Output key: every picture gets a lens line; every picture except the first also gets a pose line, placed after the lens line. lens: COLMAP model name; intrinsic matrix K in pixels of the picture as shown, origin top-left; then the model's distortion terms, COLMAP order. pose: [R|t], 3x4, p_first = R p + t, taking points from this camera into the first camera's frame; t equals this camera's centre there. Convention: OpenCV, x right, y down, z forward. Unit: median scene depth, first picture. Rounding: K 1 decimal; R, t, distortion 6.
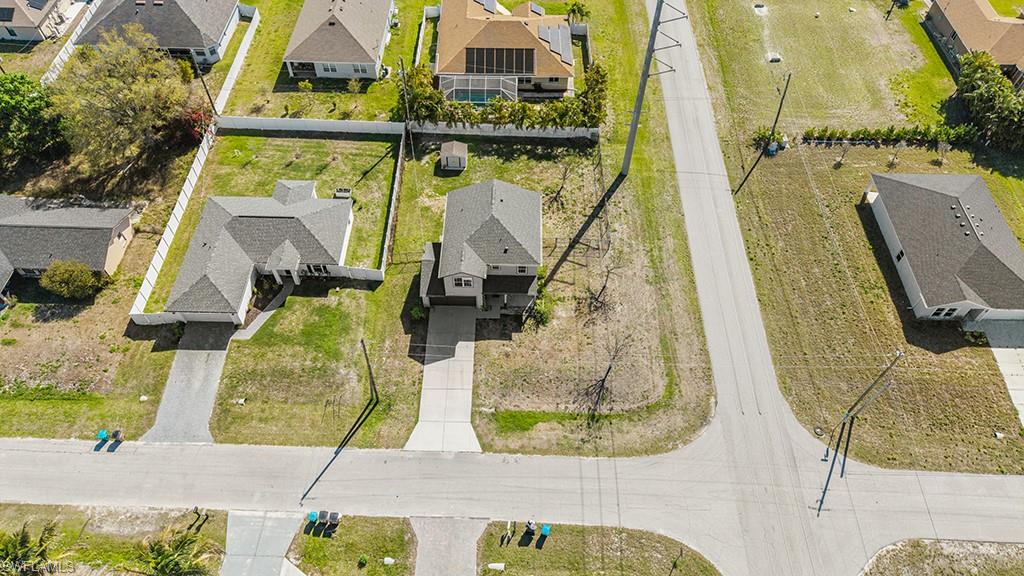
lens RADIAL K [[697.4, 0, 512.0], [0, 697.4, 288.0], [0, 0, 1]] dist [0.006069, -0.000919]
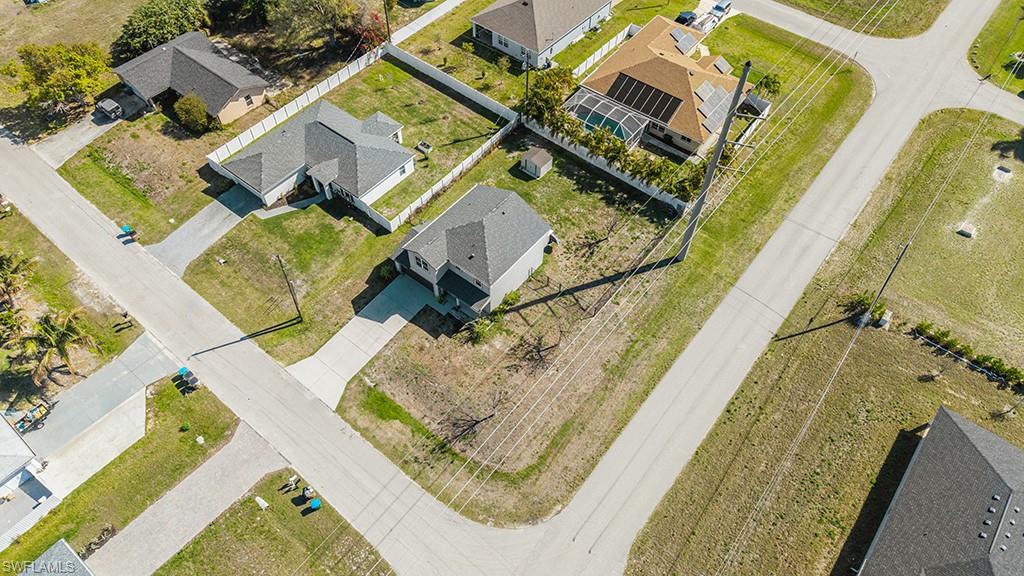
lens RADIAL K [[697.4, 0, 512.0], [0, 697.4, 288.0], [0, 0, 1]] dist [0.006069, -0.000919]
pose [[0.789701, 0.485839, -0.374609, 0.398050], [-0.488752, 0.867291, 0.094487, -0.127611], [0.370800, 0.108475, 0.922356, 0.106996]]
